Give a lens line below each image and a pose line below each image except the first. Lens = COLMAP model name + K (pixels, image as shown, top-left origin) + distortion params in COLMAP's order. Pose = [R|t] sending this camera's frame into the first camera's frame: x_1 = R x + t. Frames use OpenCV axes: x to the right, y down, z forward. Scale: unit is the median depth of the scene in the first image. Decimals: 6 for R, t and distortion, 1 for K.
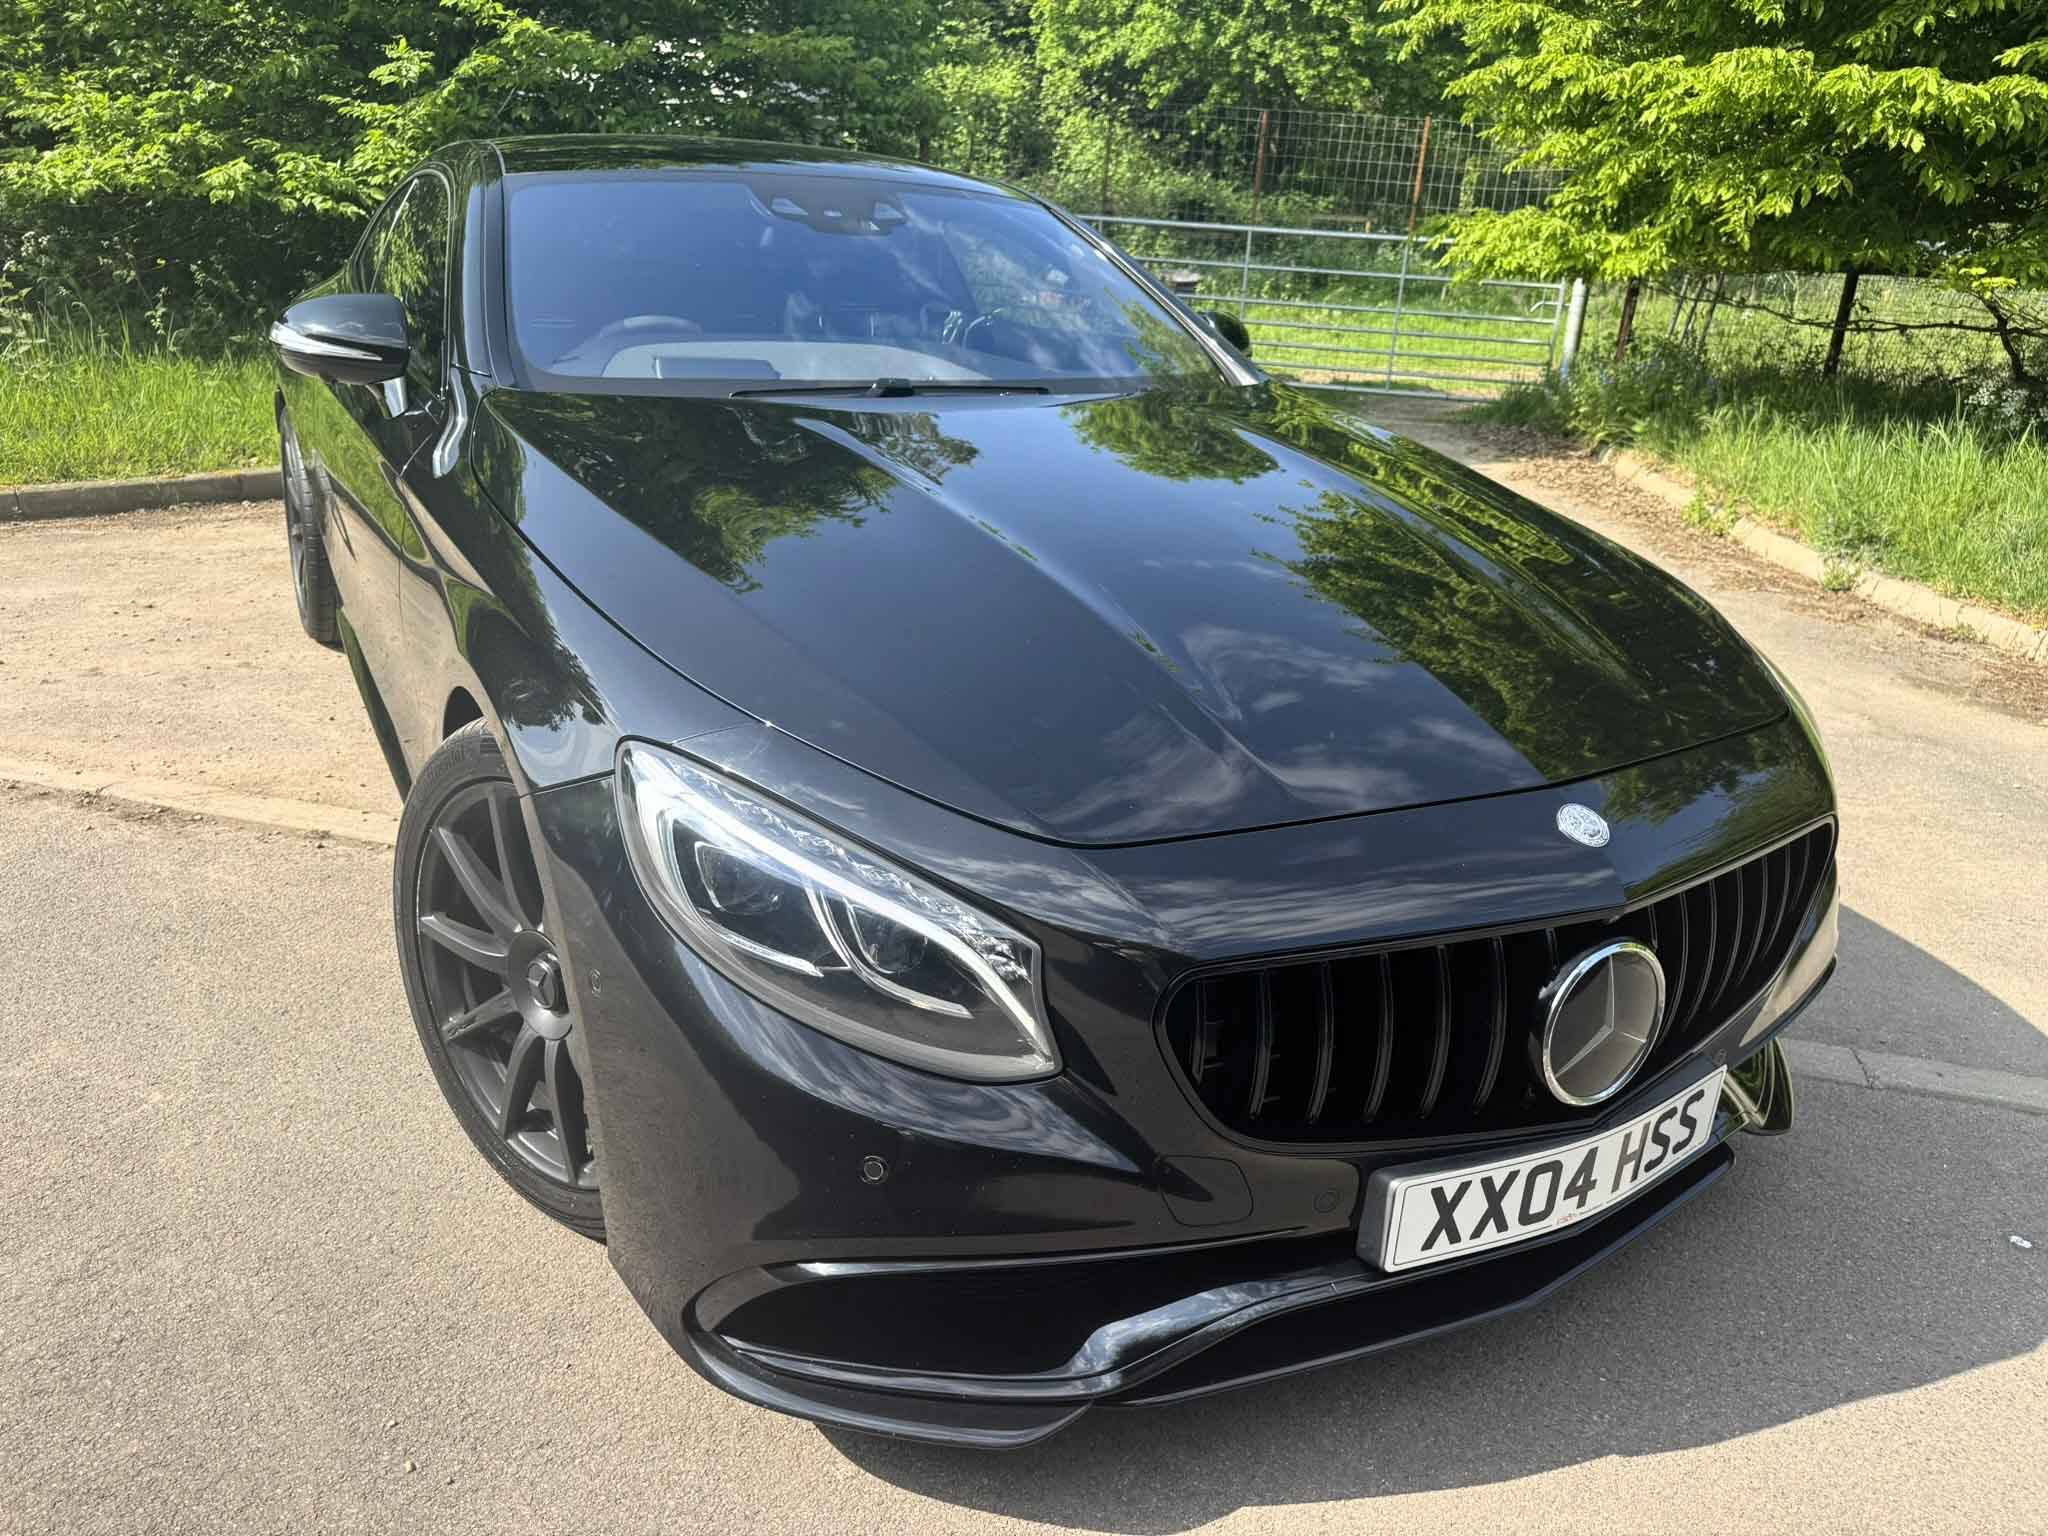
lens RADIAL K [[1436.8, 0, 1007.5], [0, 1436.8, 815.7], [0, 0, 1]] dist [0.018385, -0.033926]
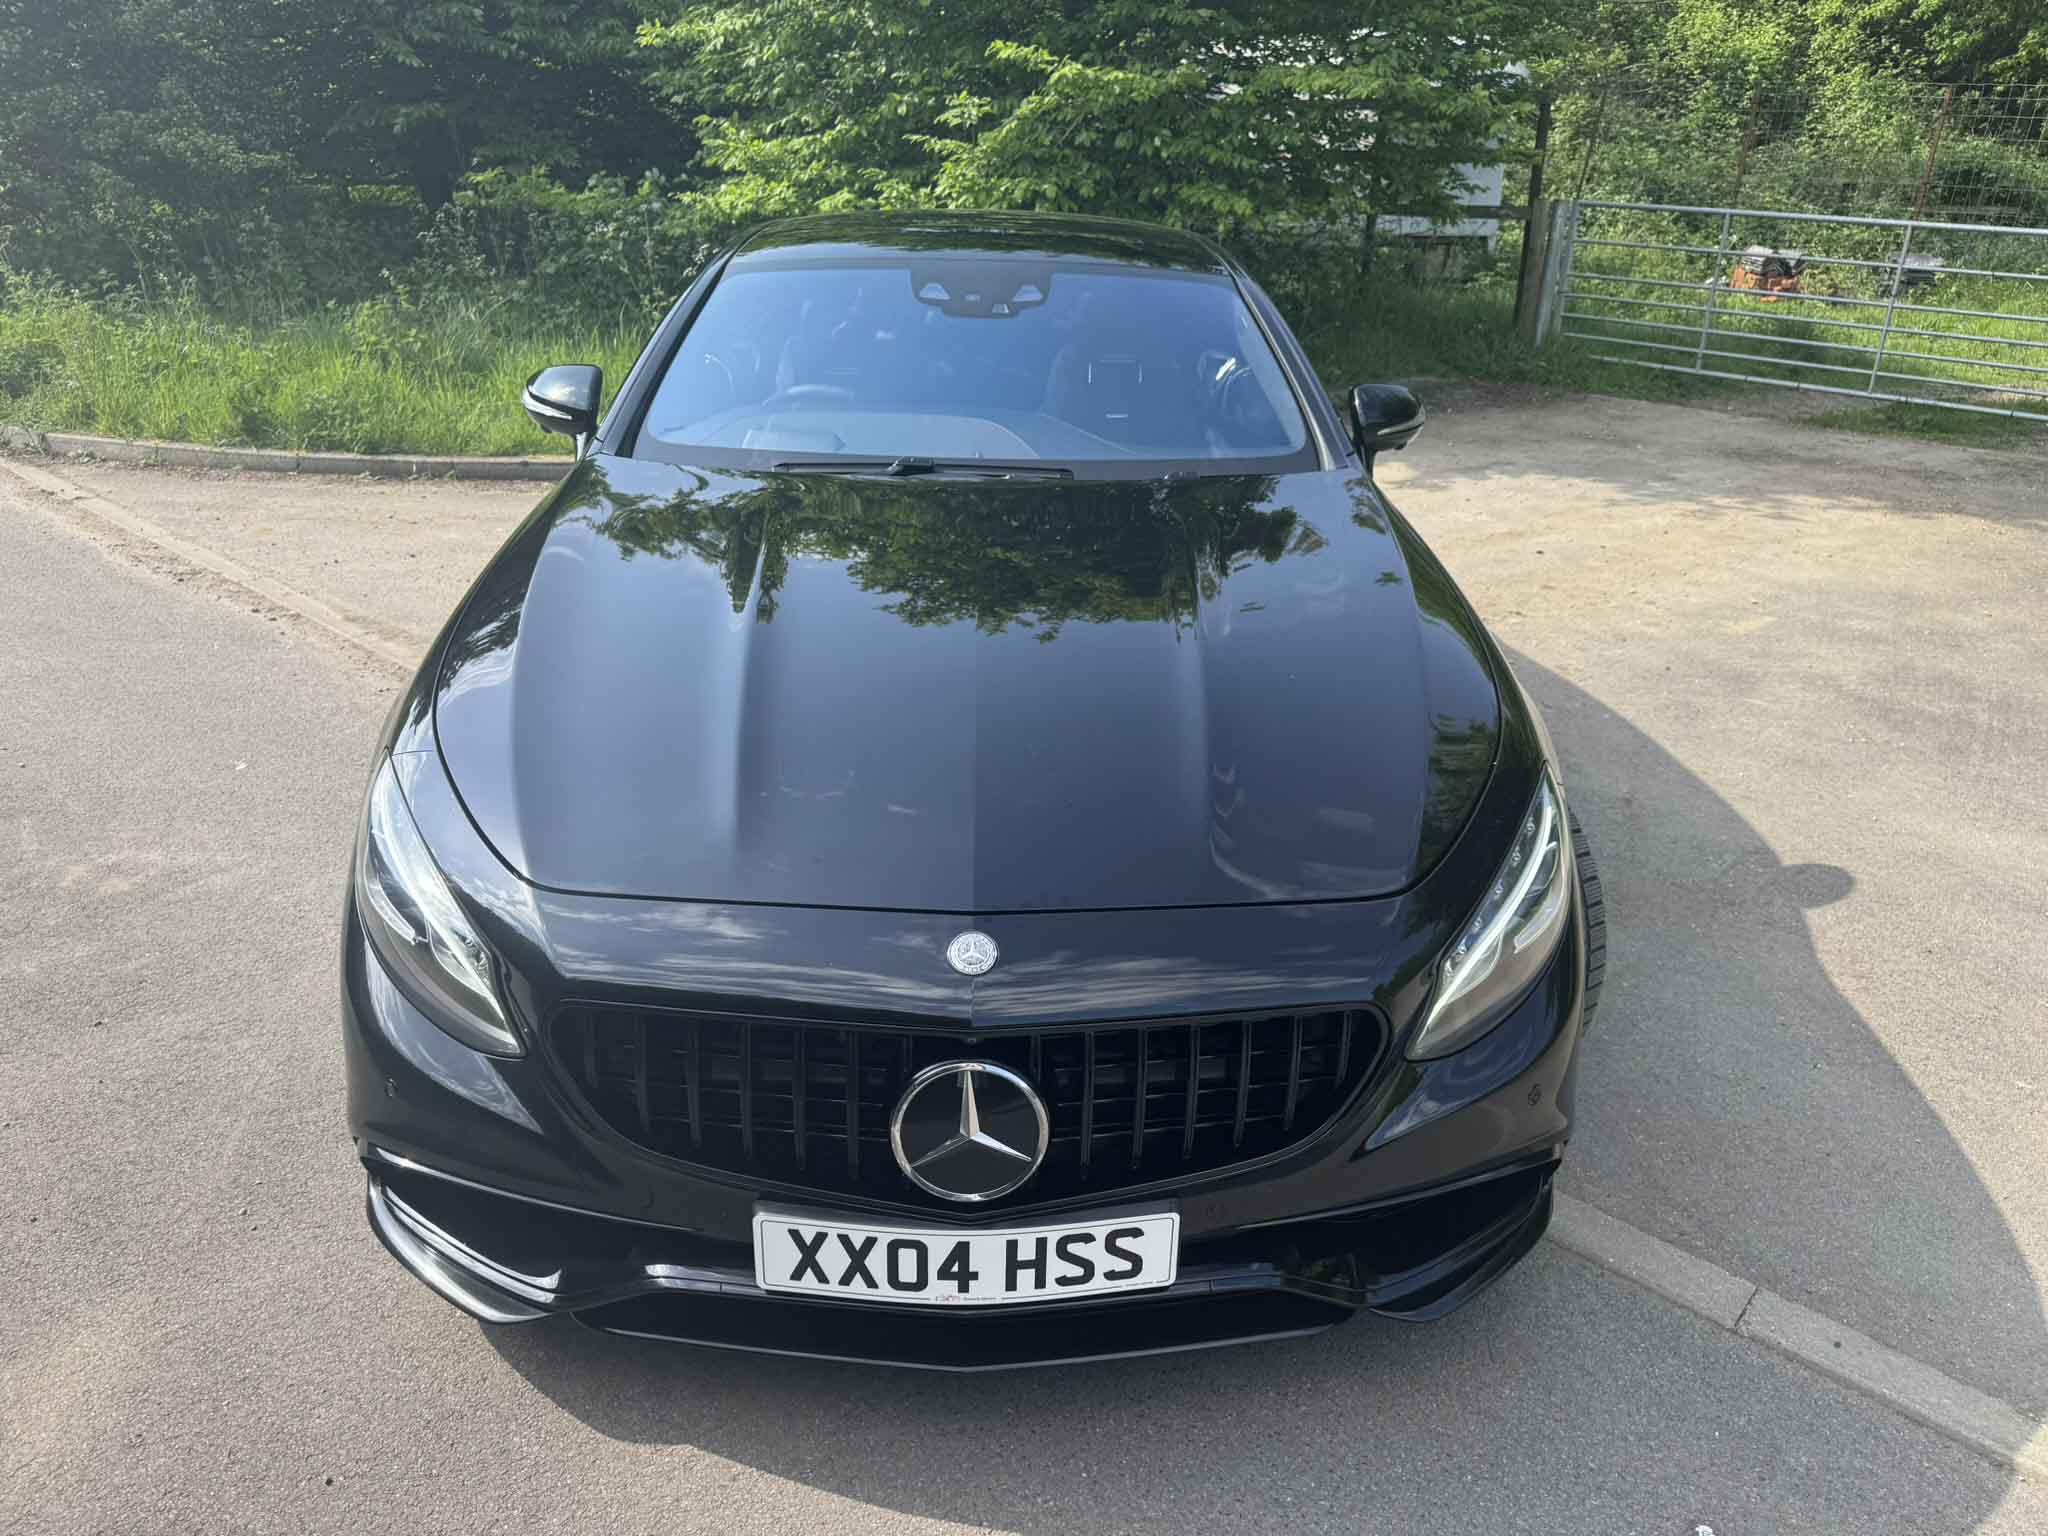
lens RADIAL K [[1436.8, 0, 1035.9], [0, 1436.8, 767.4], [0, 0, 1]] dist [0.018385, -0.033926]
pose [[0.885510, 0.155546, -0.437810, 0.213733], [-0.157713, 0.986977, 0.031668, -0.041876], [0.437035, 0.041005, 0.898510, 0.003124]]
